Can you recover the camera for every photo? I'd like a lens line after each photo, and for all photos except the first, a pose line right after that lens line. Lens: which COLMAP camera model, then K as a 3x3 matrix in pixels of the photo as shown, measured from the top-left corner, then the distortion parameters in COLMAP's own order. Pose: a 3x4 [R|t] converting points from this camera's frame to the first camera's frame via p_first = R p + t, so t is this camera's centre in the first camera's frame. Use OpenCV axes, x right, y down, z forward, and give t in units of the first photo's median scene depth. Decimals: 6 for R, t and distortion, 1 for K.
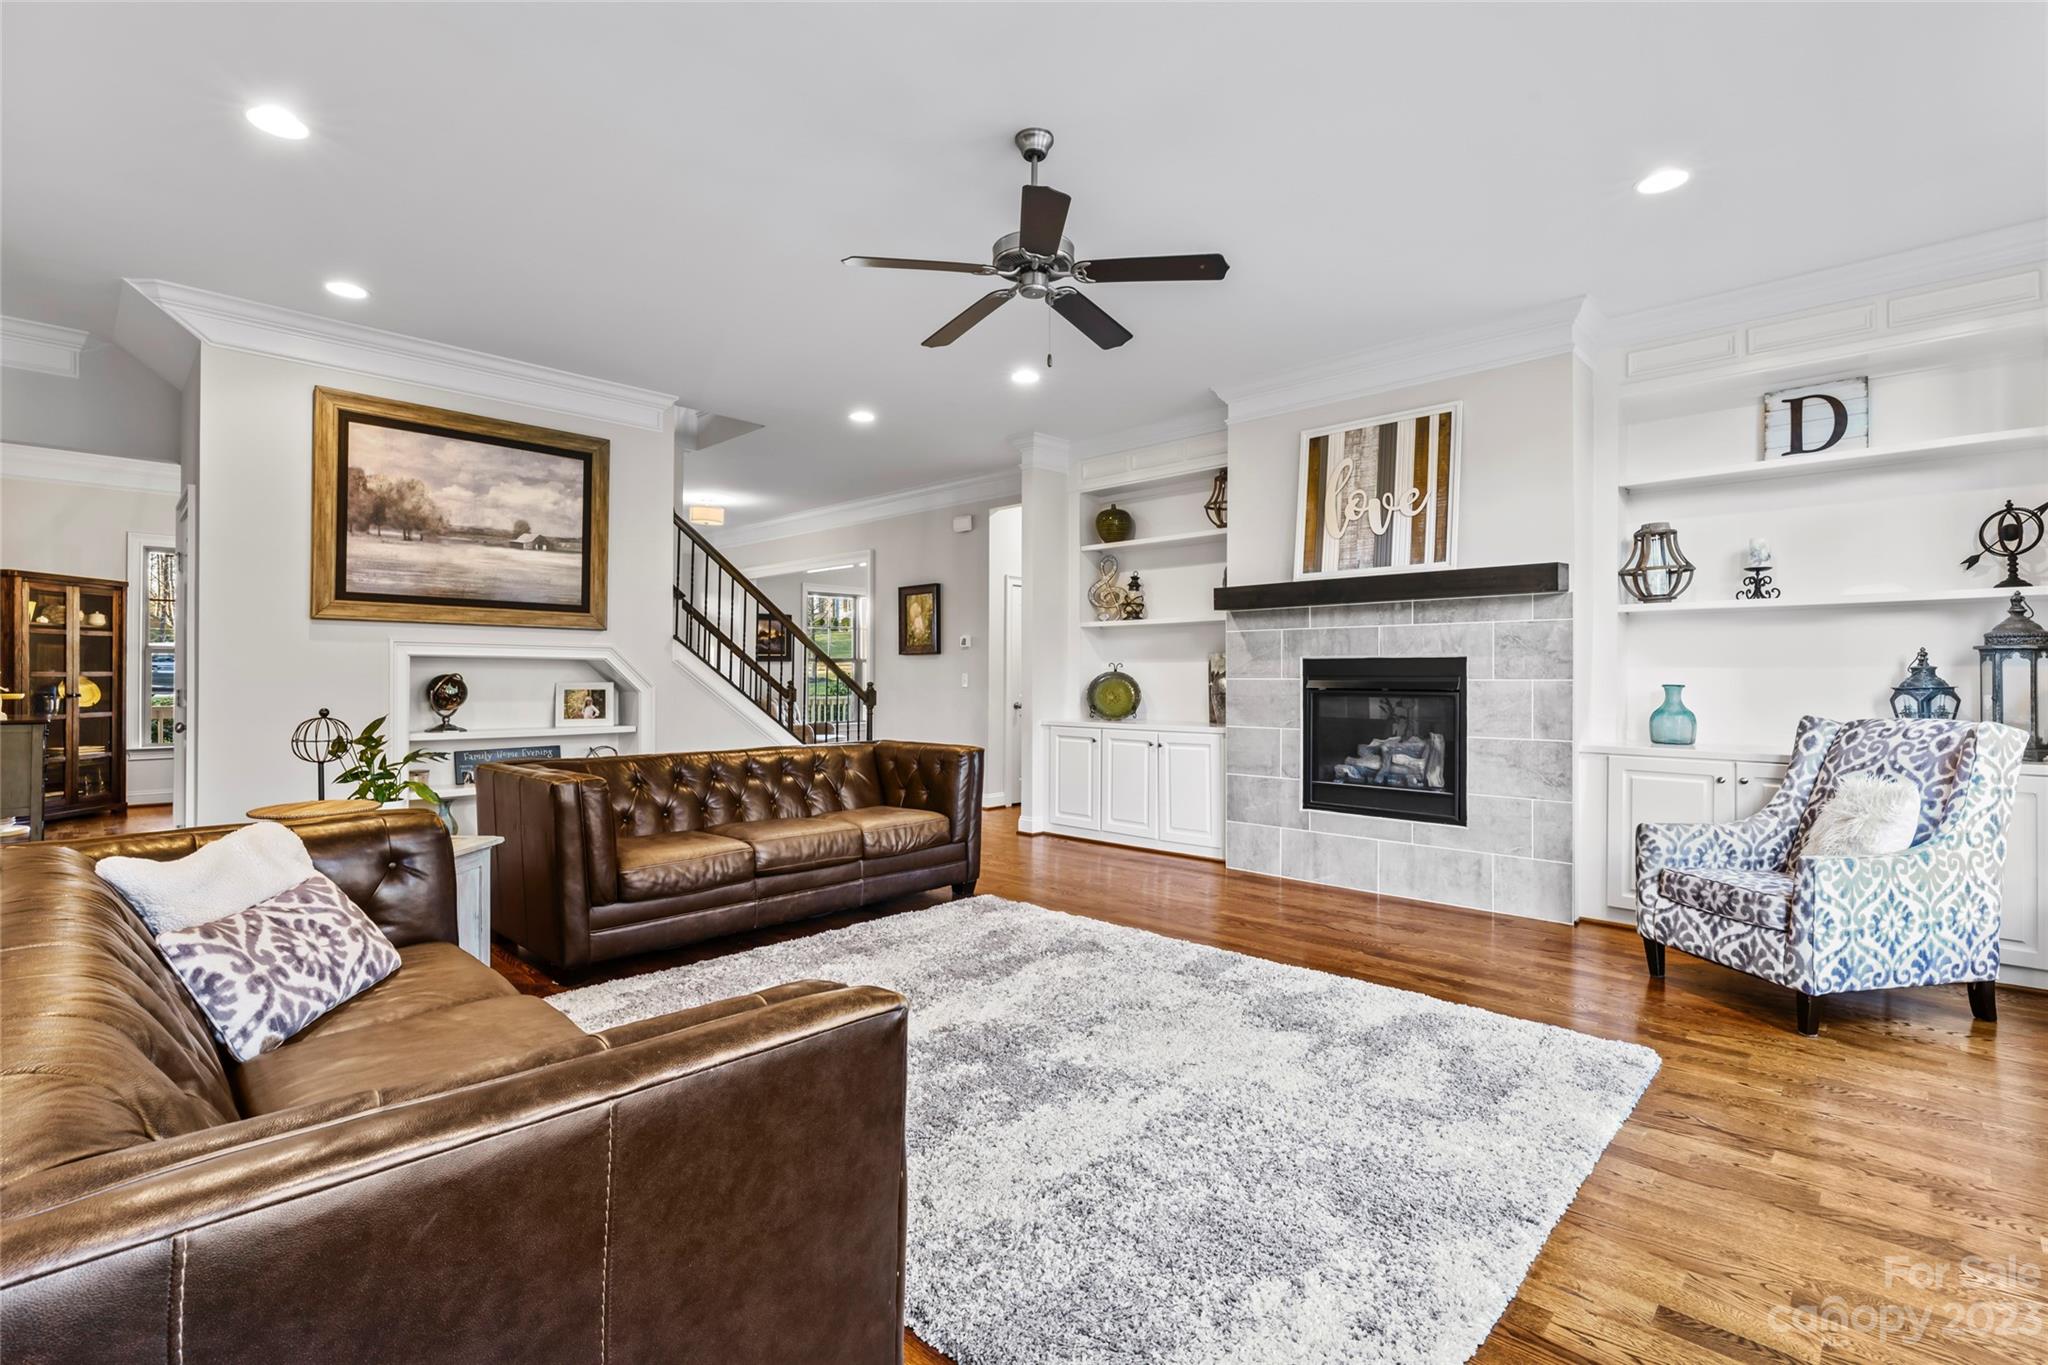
lens RADIAL K [[930.9, 0, 1020.9], [0, 930.9, 672.5], [0, 0, 1]] dist [-0.005366, -0.000399]
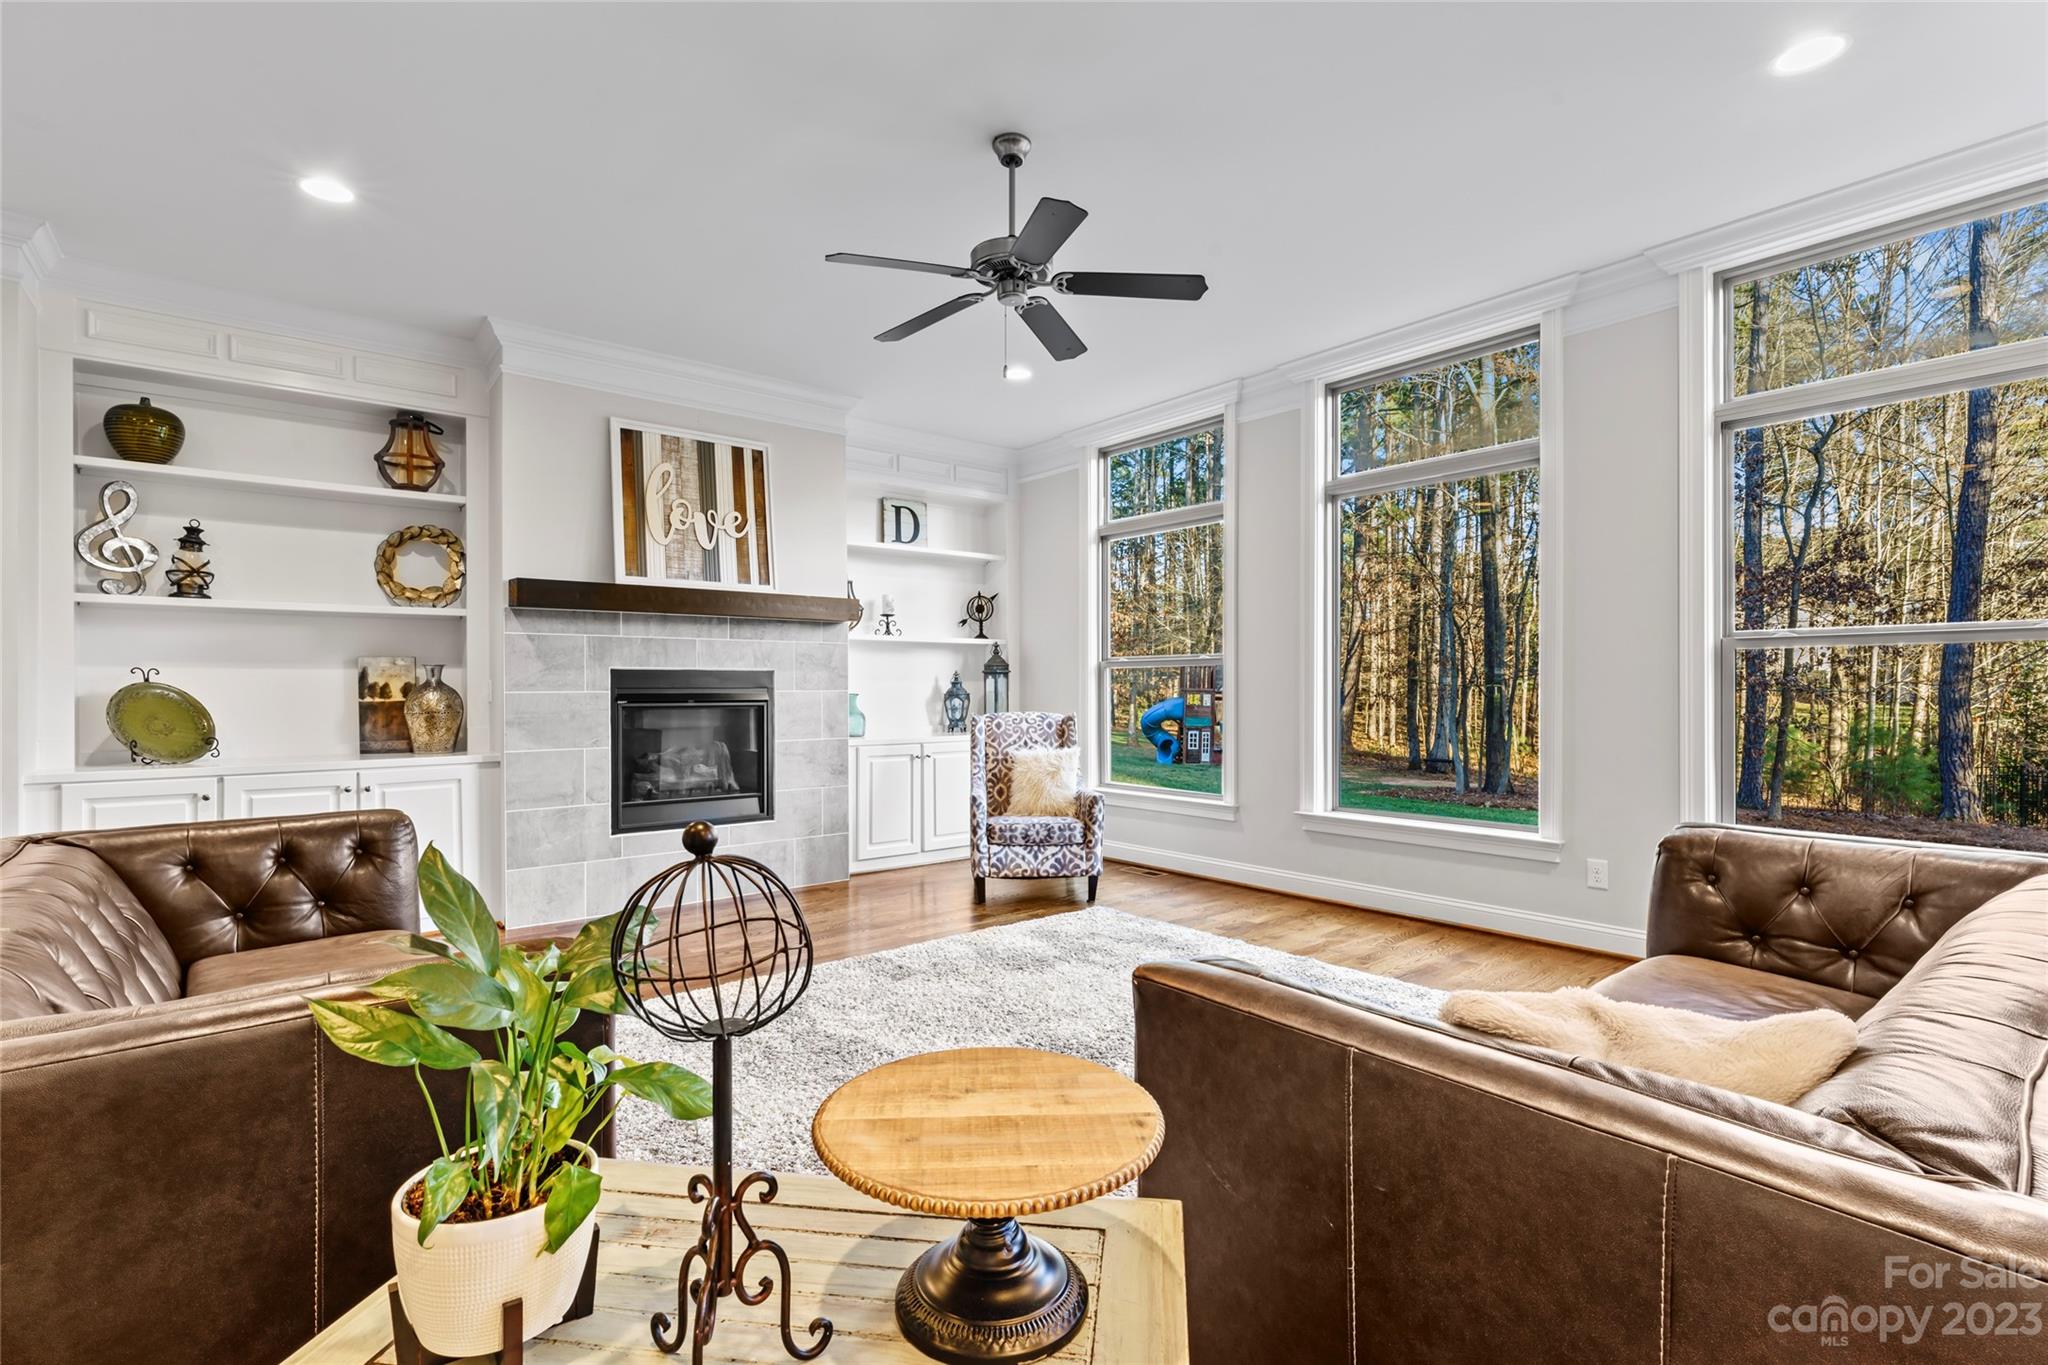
lens RADIAL K [[946.1, 0, 1020.2], [0, 946.1, 686.1], [0, 0, 1]] dist [-0.004263, -0.000302]
pose [[0.114195, -0.000164, 0.993458, -0.601716], [-0.001383, 0.999999, 0.000325, 0.000947], [-0.993457, -0.001411, 0.114195, 0.535877]]
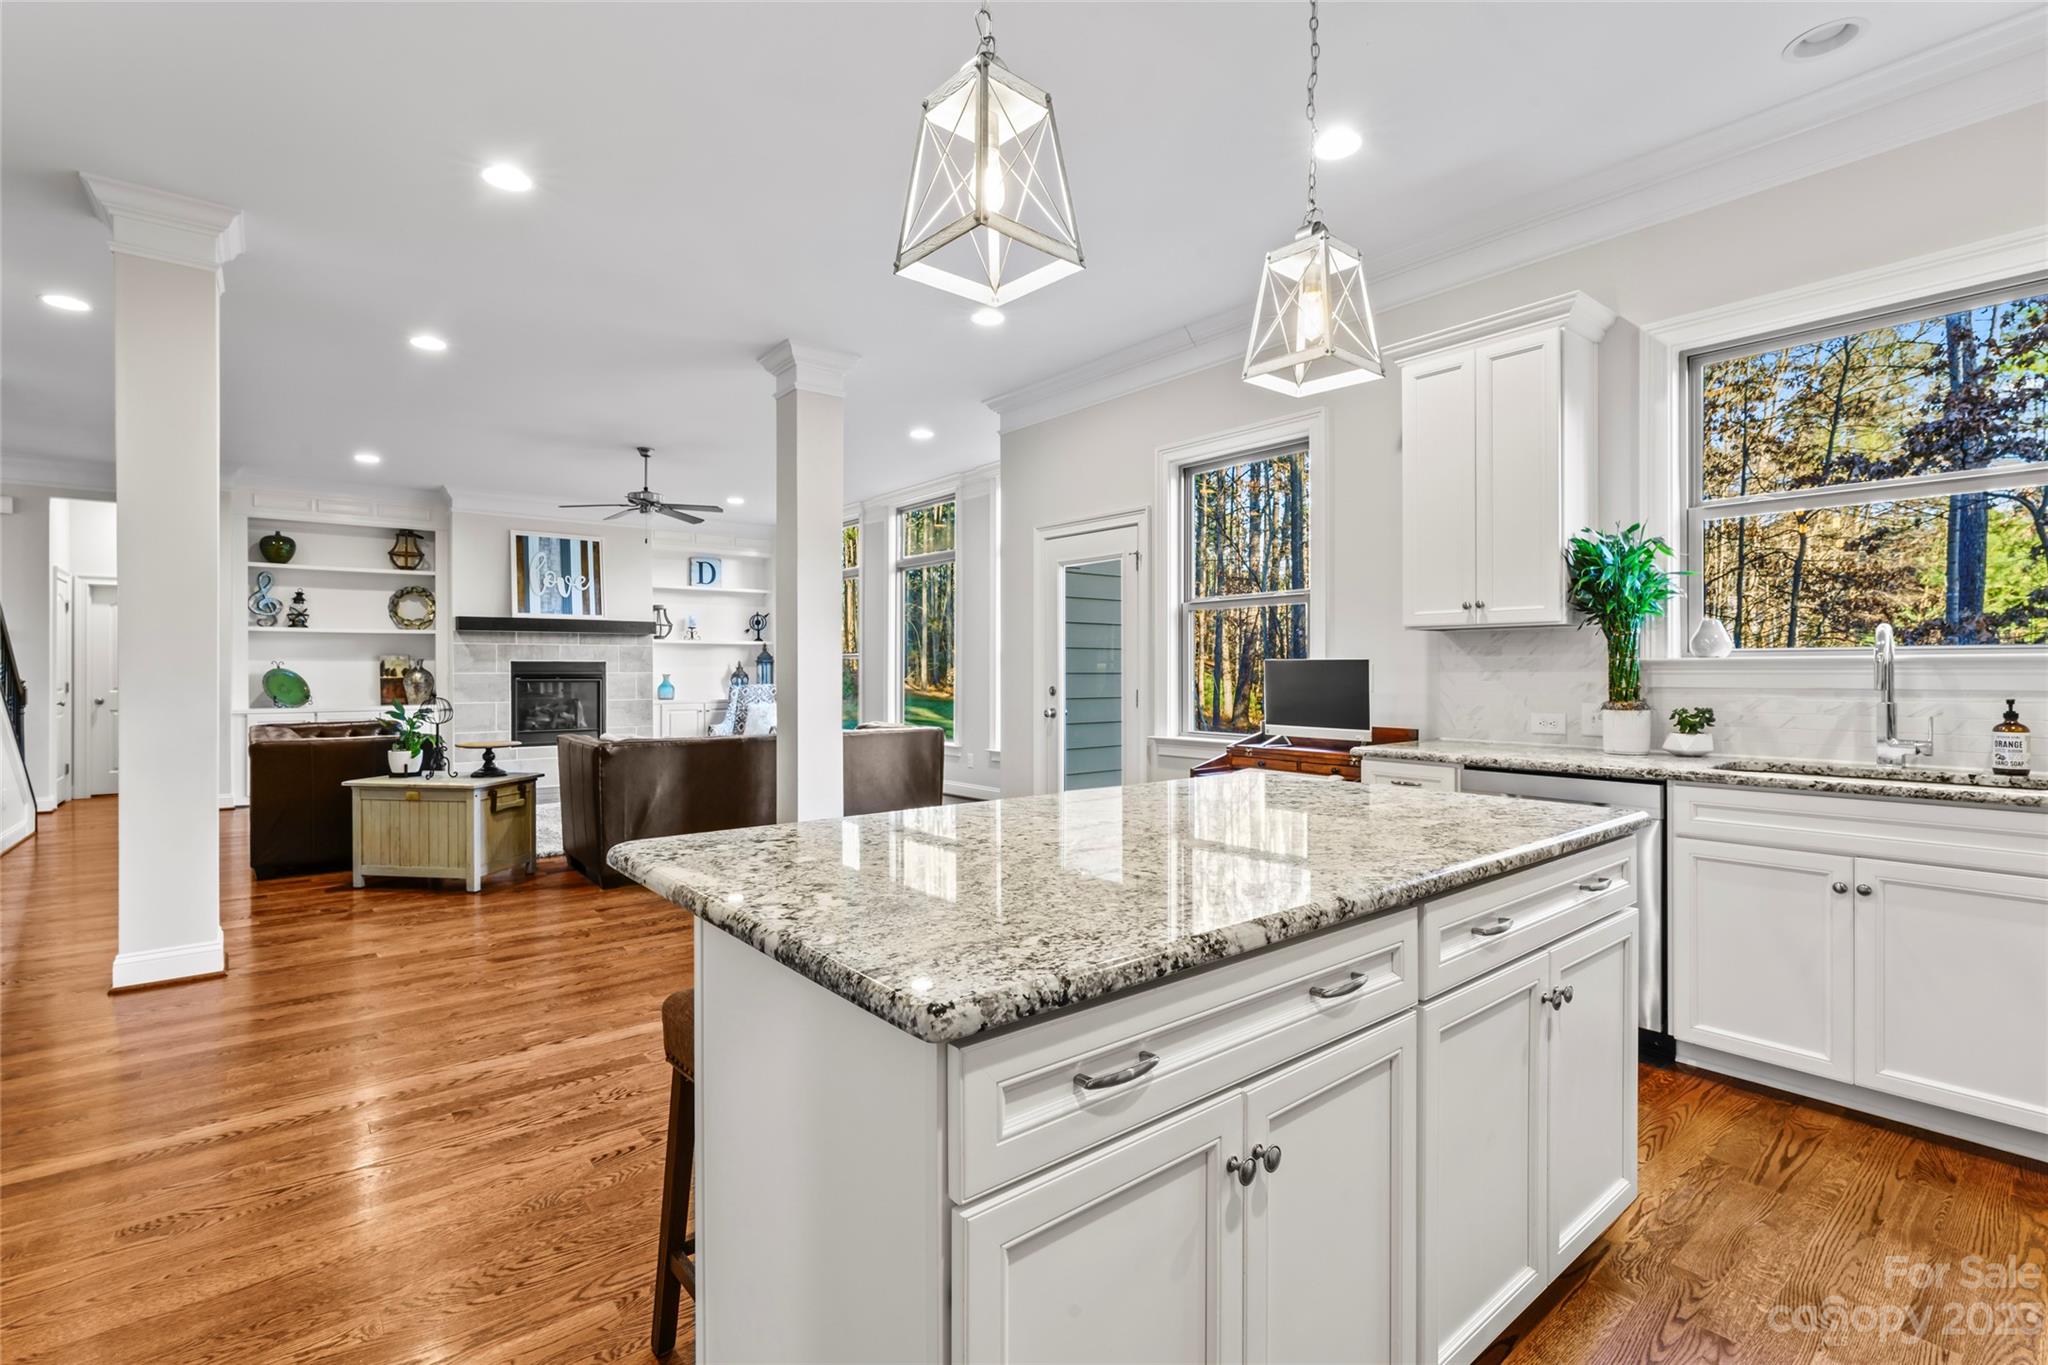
lens RADIAL K [[930.9, 0, 1020.9], [0, 930.9, 672.5], [0, 0, 1]] dist [-0.005366, -0.000399]
pose [[0.118235, -0.002896, 0.992981, -1.395024], [-0.001357, 0.999994, 0.003078, -0.000446], [-0.992985, -0.001711, 0.118230, -0.158627]]
